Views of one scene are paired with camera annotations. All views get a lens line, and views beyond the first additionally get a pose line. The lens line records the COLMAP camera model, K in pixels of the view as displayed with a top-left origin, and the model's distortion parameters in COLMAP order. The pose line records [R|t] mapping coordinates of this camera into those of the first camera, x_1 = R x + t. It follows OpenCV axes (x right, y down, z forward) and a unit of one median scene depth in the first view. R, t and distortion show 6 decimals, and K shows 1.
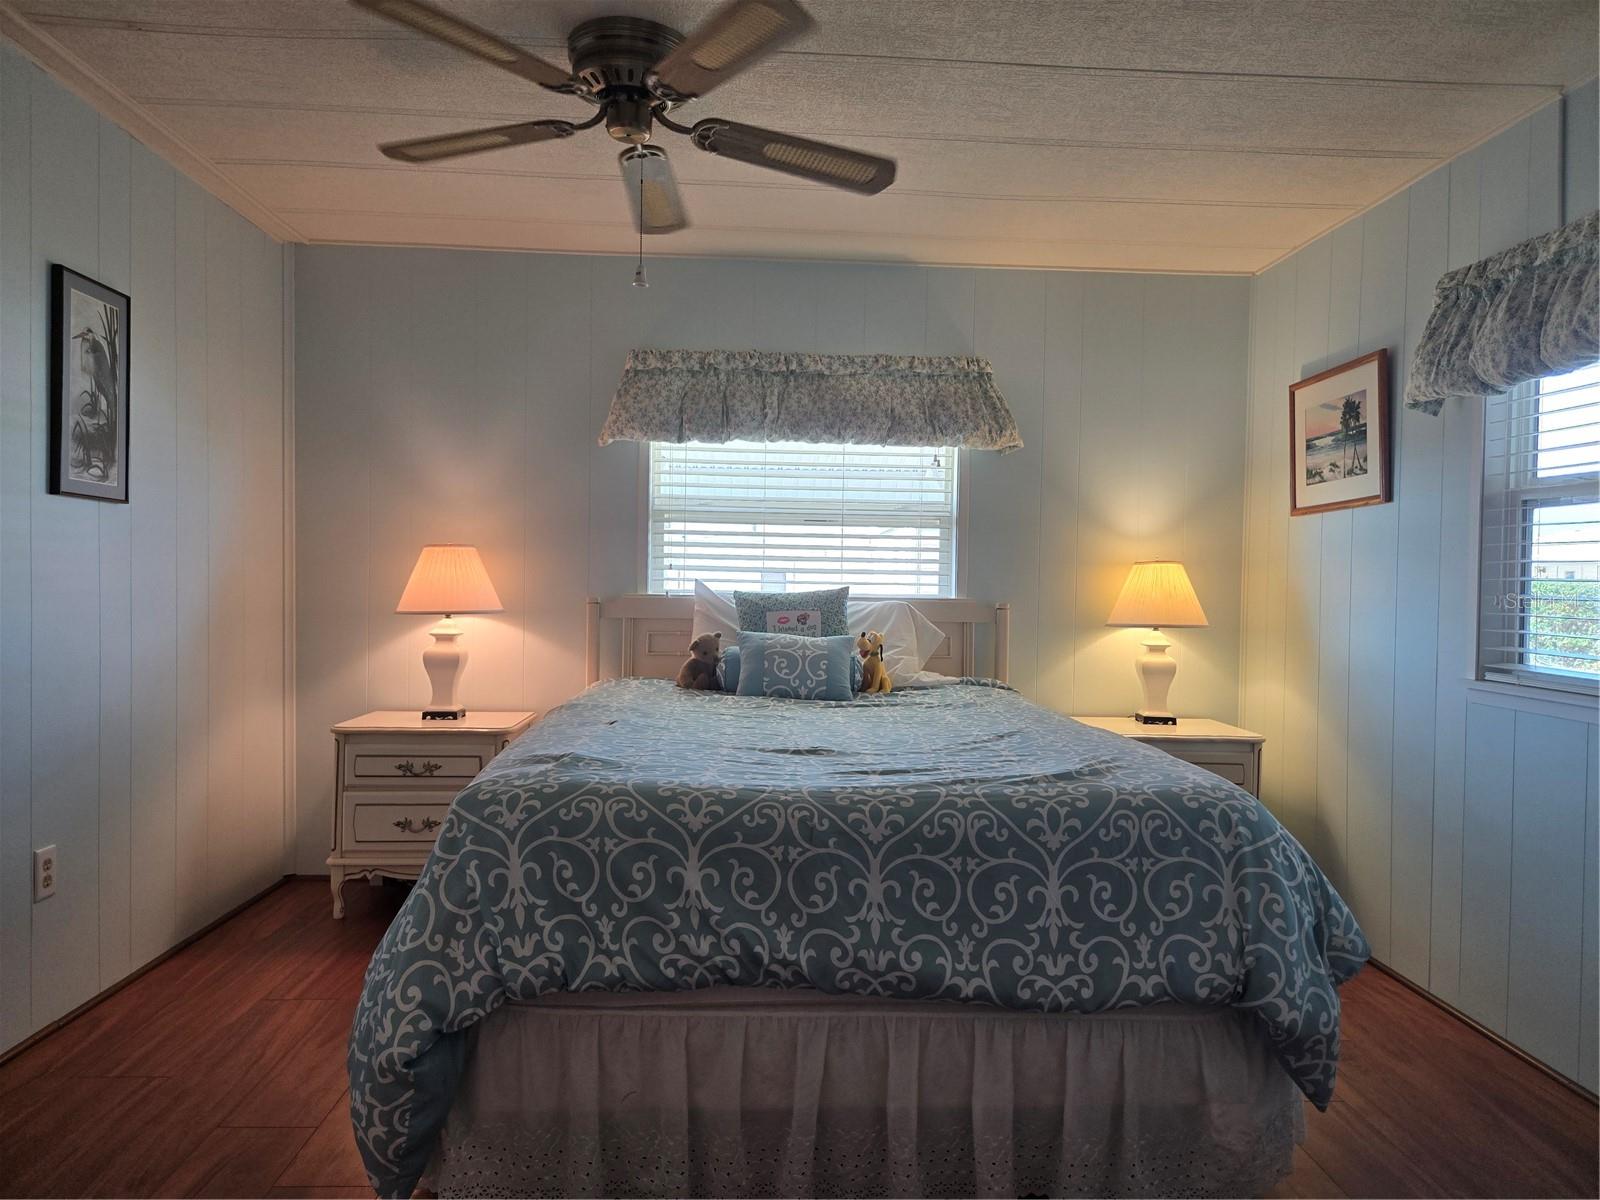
lens RADIAL K [[1071.6, 0, 803.9], [0, 1071.6, 598.8], [0, 0, 1]] dist [0.070540, -0.062853]
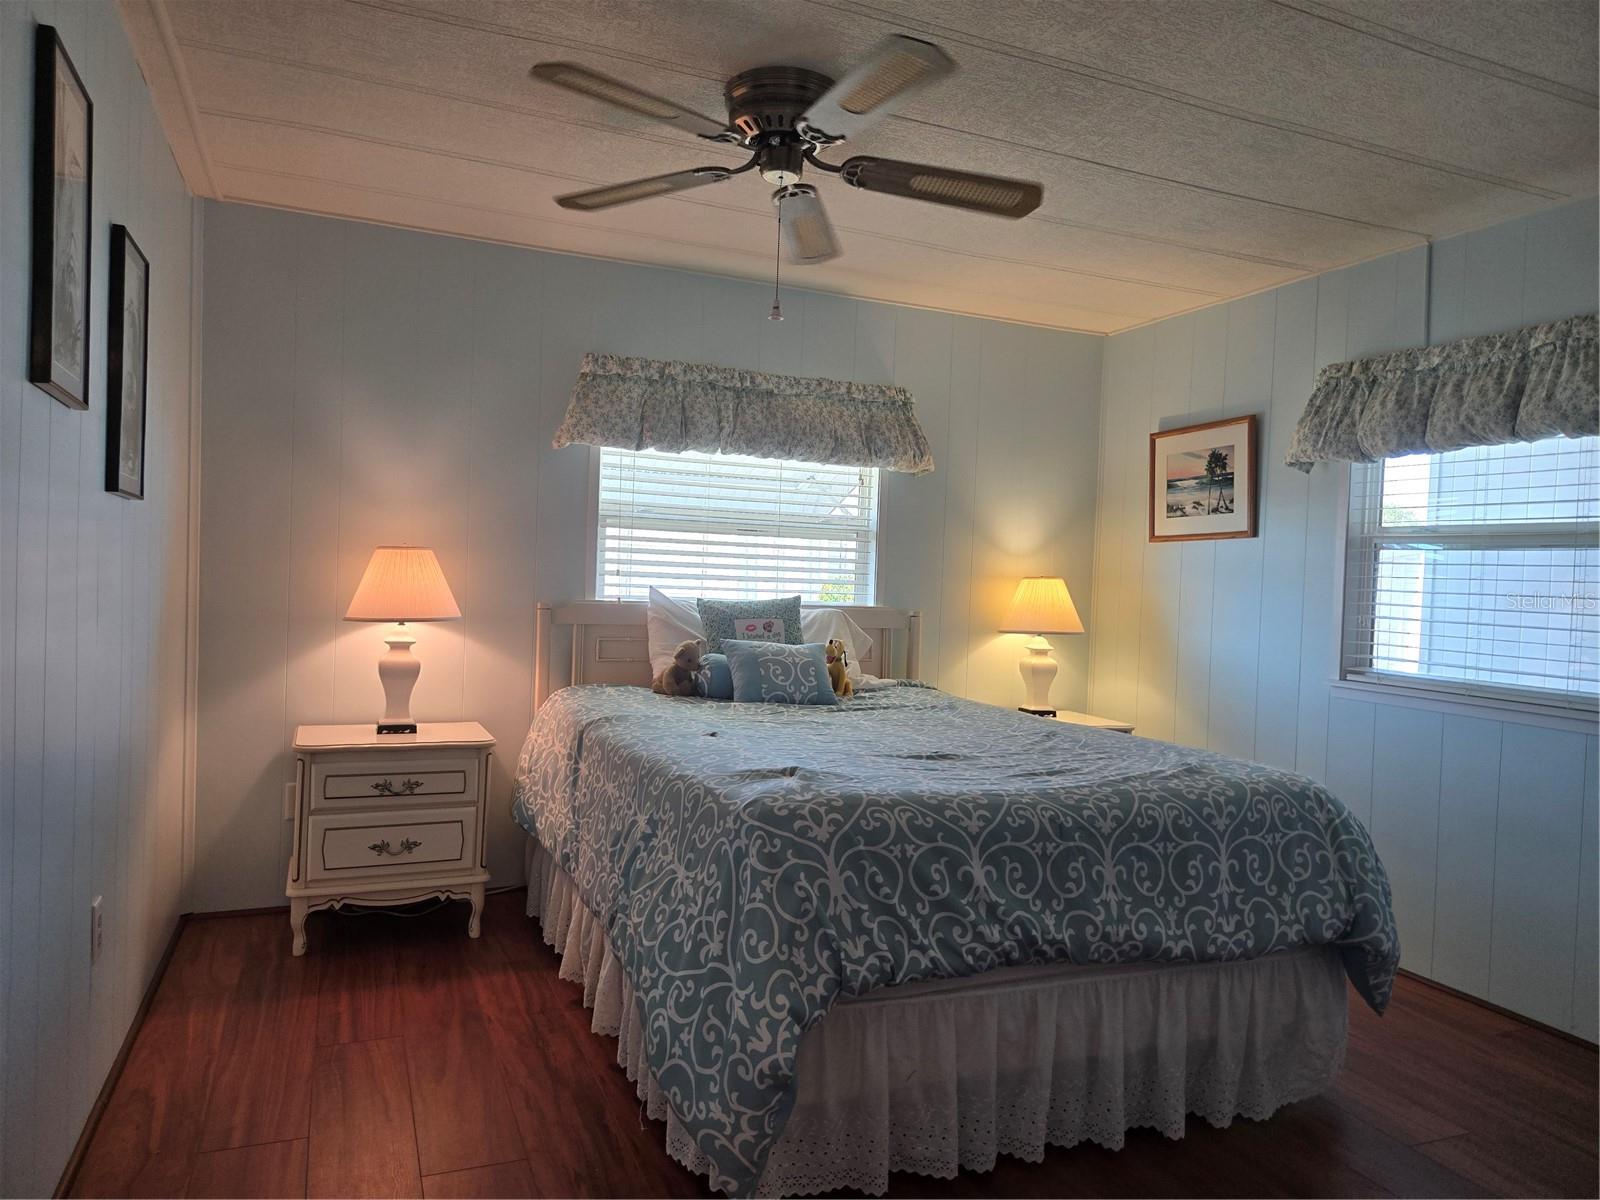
lens RADIAL K [[1071.6, 0, 803.9], [0, 1071.6, 598.8], [0, 0, 1]] dist [0.070540, -0.062853]
pose [[0.940537, 0.010621, 0.339526, -0.368521], [-0.014819, 0.999842, 0.009772, -0.021993], [-0.339369, -0.014222, 0.940546, 0.000177]]
